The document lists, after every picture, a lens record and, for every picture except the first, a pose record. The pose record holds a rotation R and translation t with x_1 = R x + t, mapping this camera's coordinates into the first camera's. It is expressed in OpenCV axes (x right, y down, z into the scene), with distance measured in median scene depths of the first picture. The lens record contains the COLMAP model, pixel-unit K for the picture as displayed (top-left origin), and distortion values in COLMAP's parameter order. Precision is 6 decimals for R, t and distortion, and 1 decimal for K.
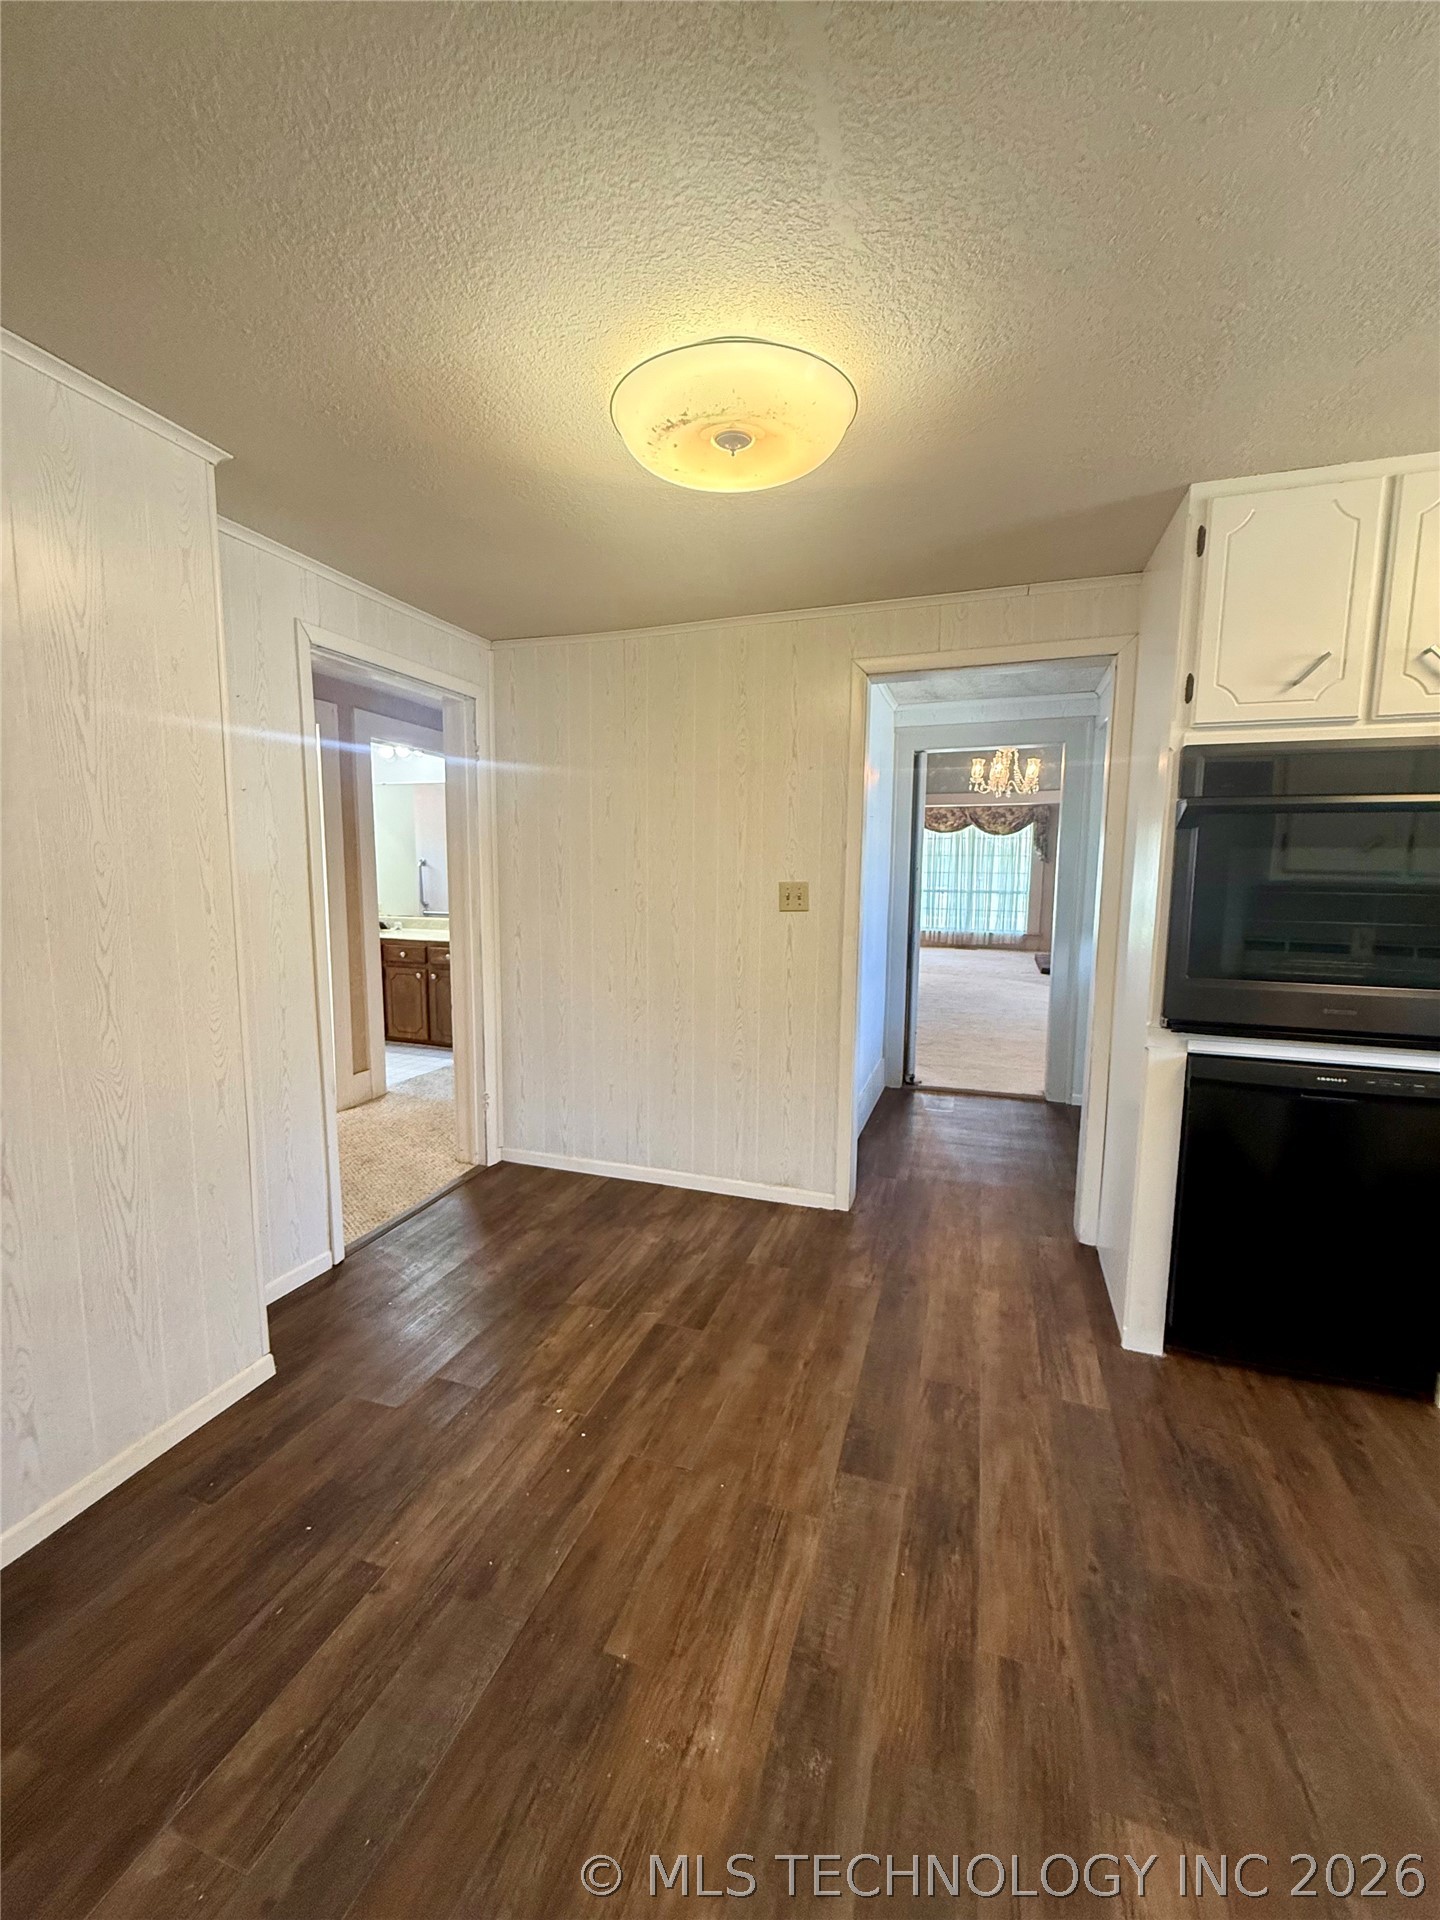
lens RADIAL K [[764.5, 0, 722.7], [0, 764.5, 954.1], [0, 0, 1]] dist [0.000352, -0.000023]
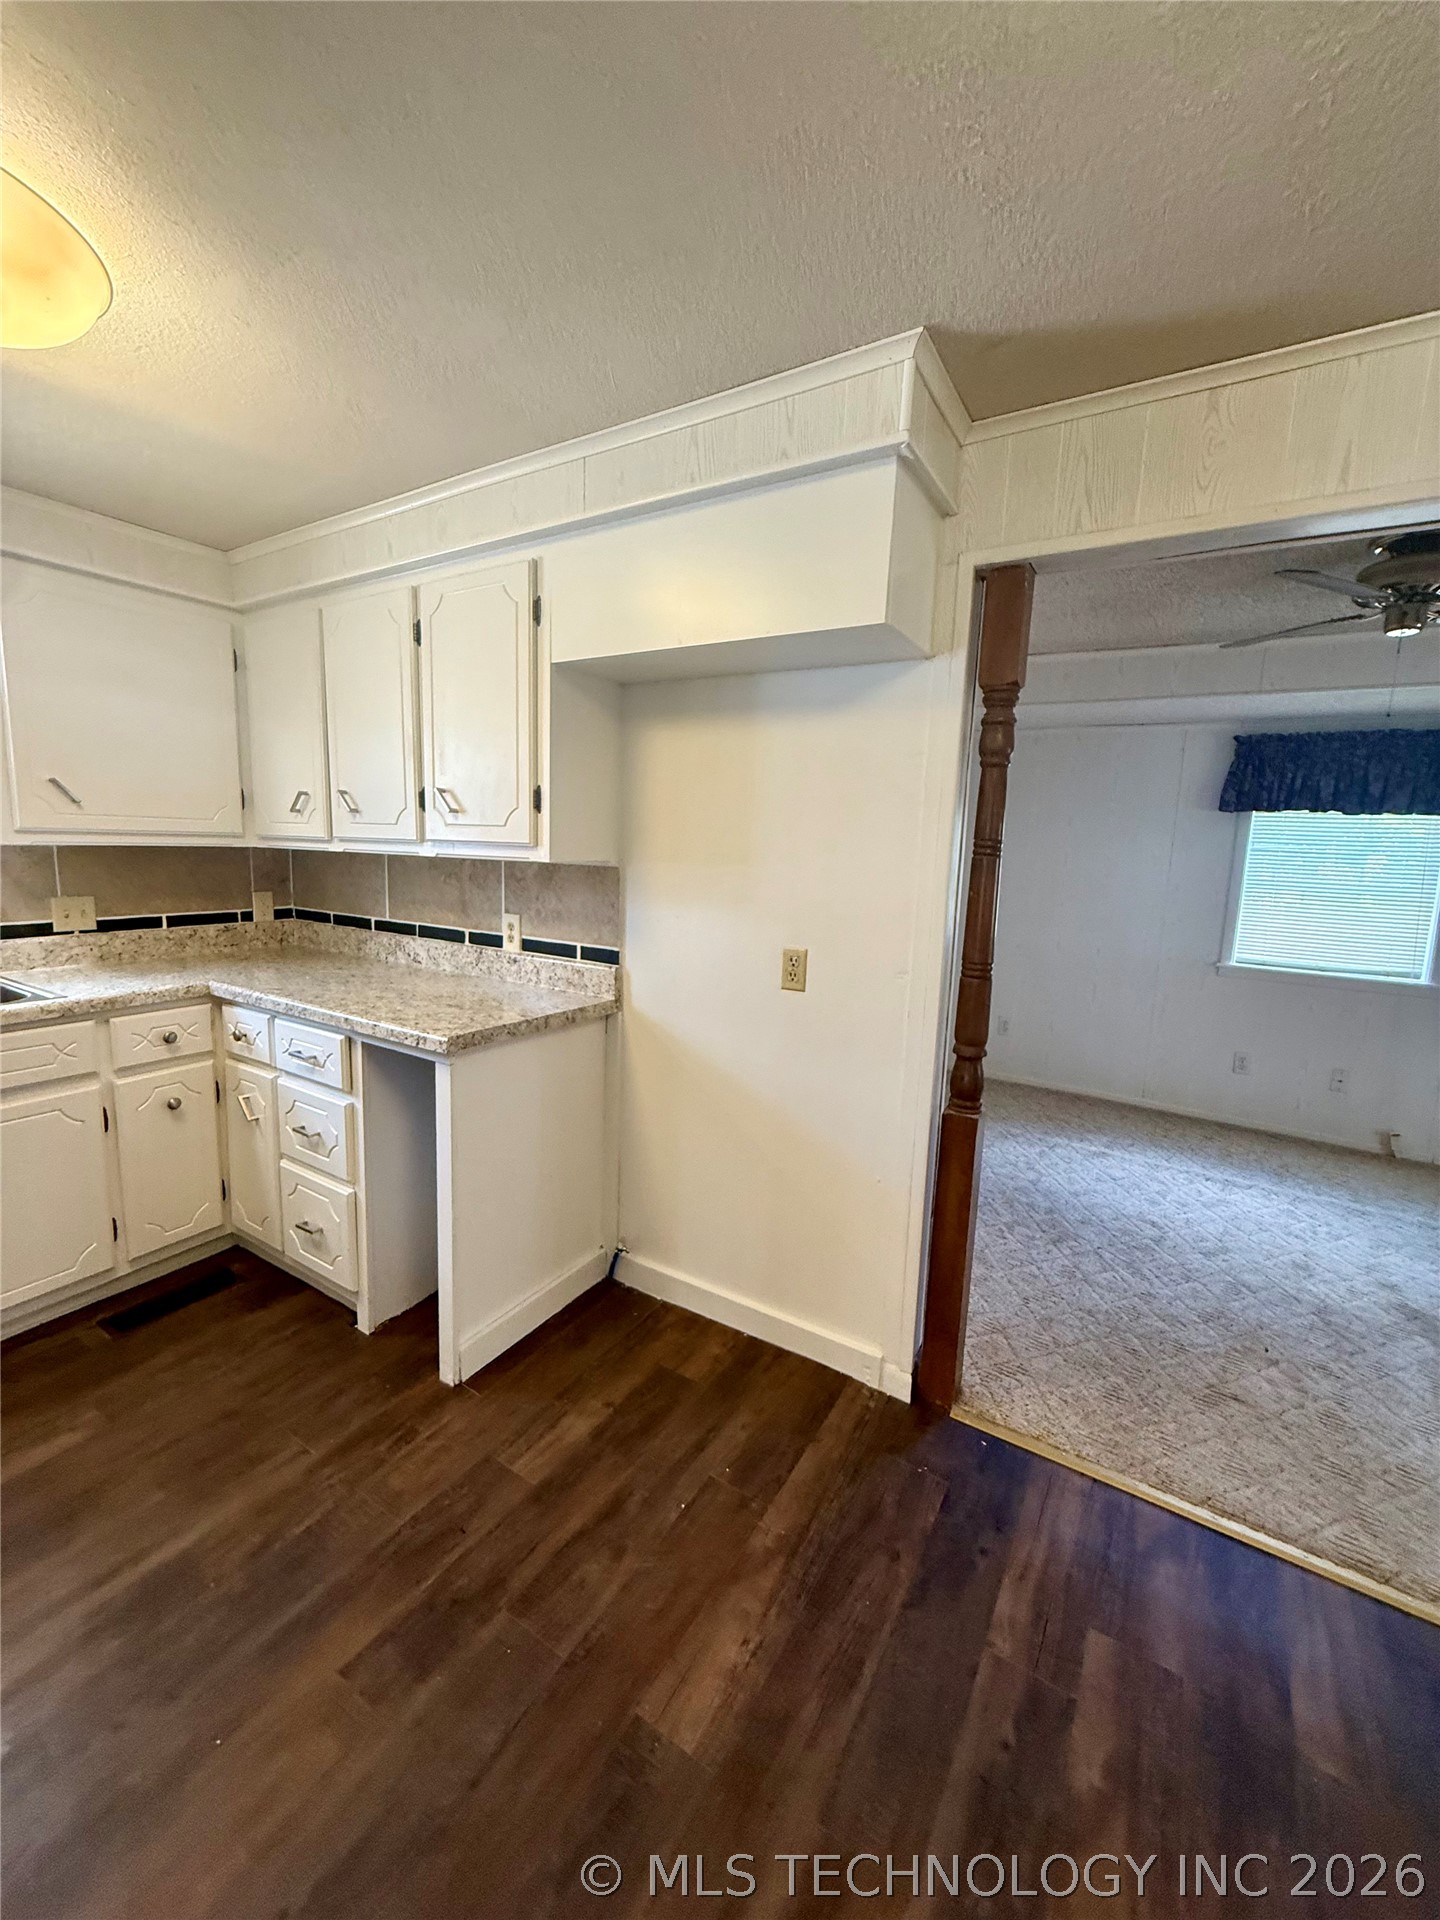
lens RADIAL K [[764.5, 0, 722.7], [0, 764.5, 954.1], [0, 0, 1]] dist [0.000352, -0.000023]
pose [[-0.972399, -0.077834, 0.219961, 0.149749], [-0.017886, 0.964811, 0.262334, -0.124632], [-0.232639, 0.251159, -0.939573, 0.791888]]
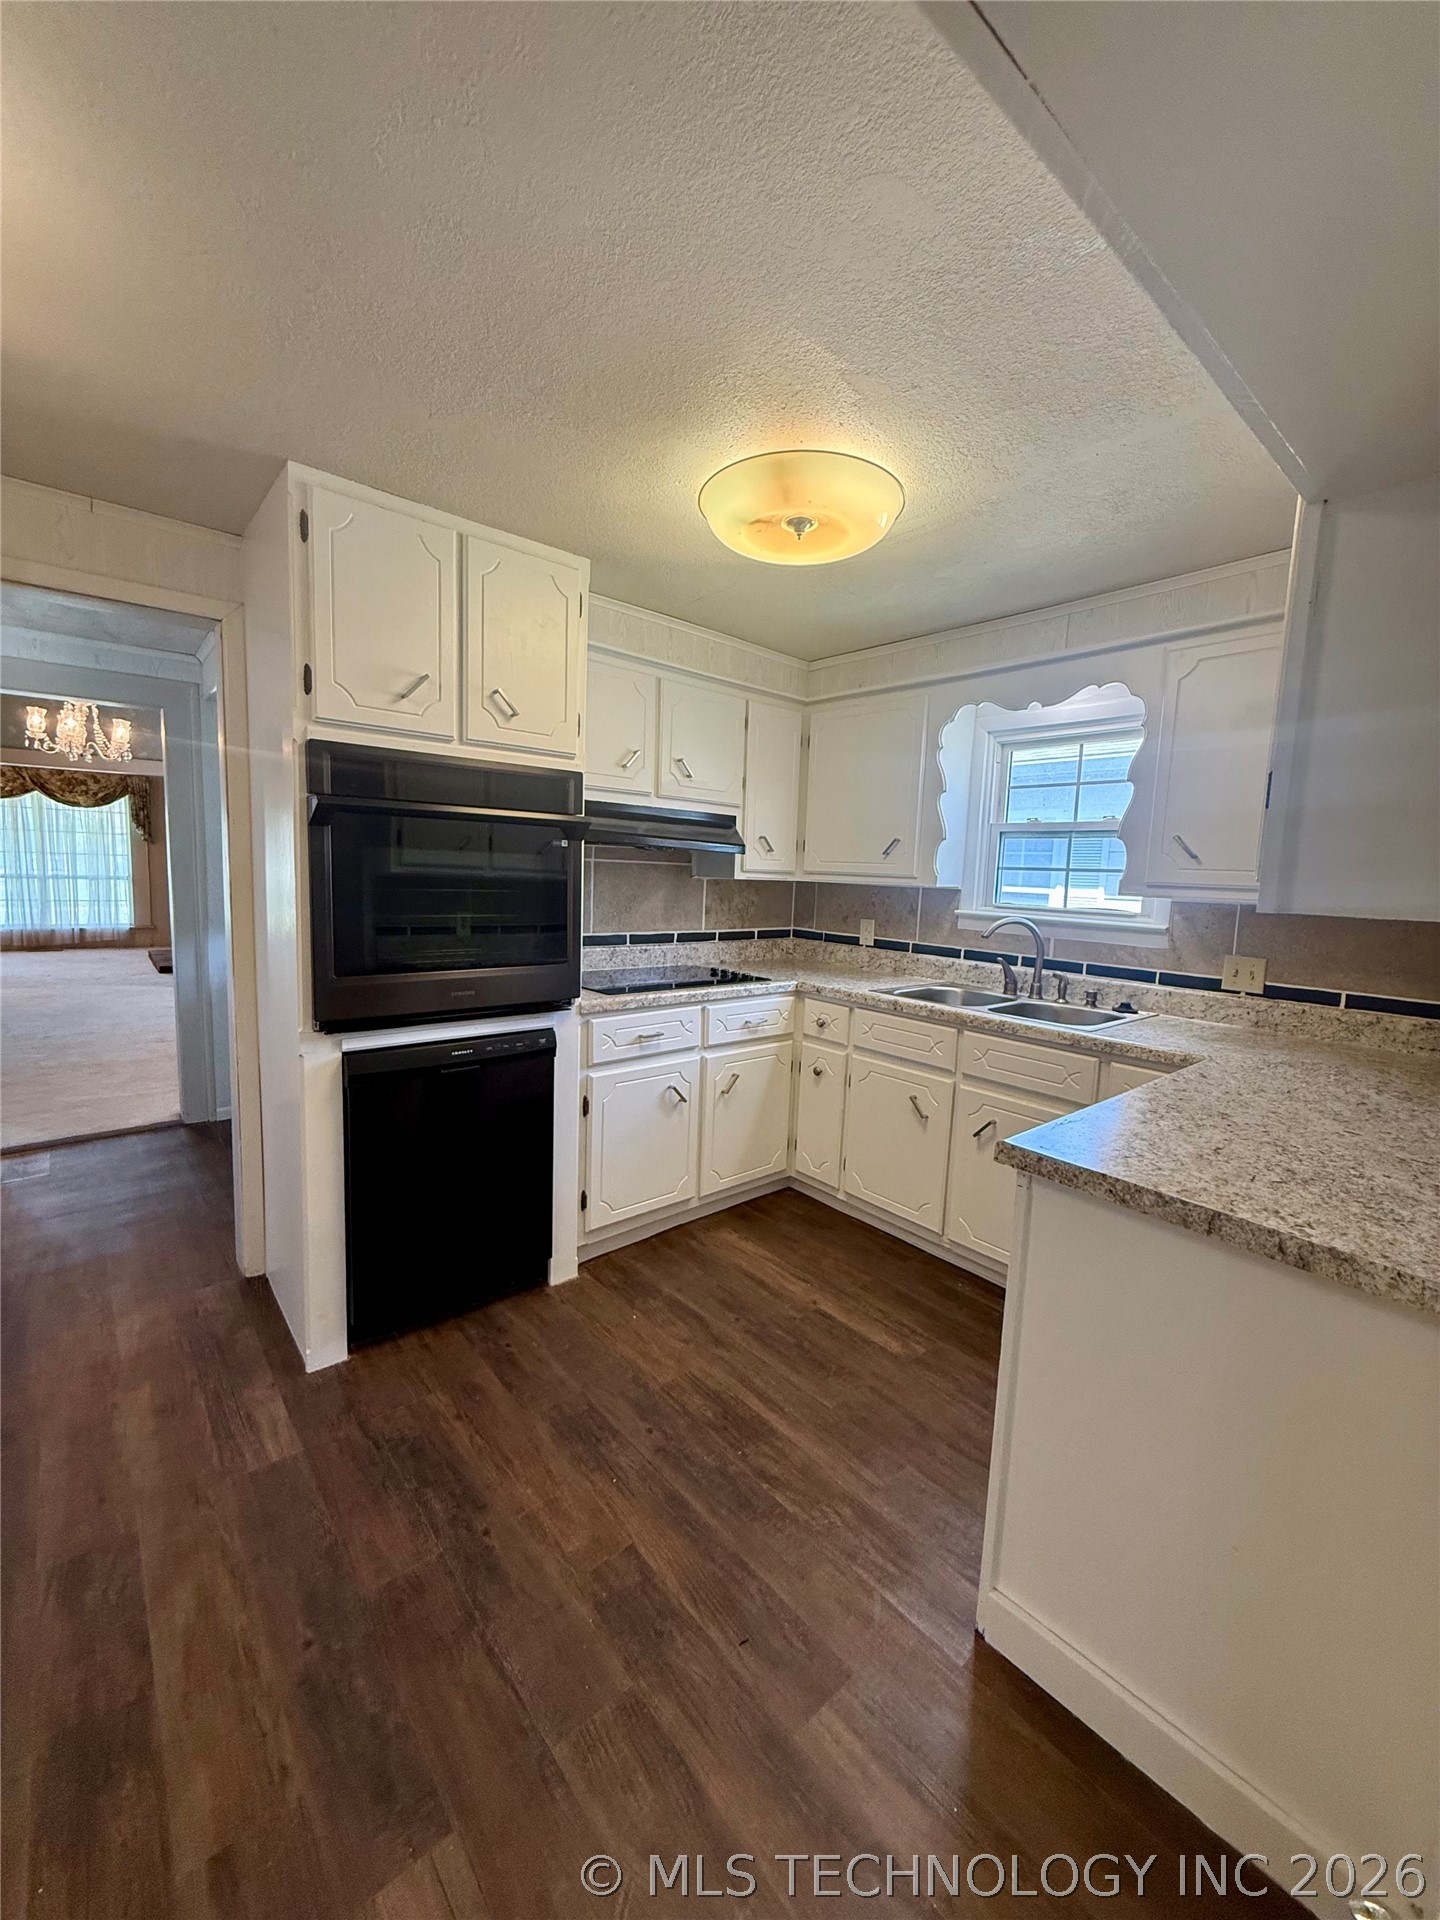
lens RADIAL K [[764.5, 0, 722.7], [0, 764.5, 954.1], [0, 0, 1]] dist [0.000352, -0.000023]
pose [[0.509609, -0.086894, 0.856007, 0.018711], [0.068383, 0.995831, 0.060377, -0.020805], [-0.857684, 0.027767, 0.513426, 0.054801]]
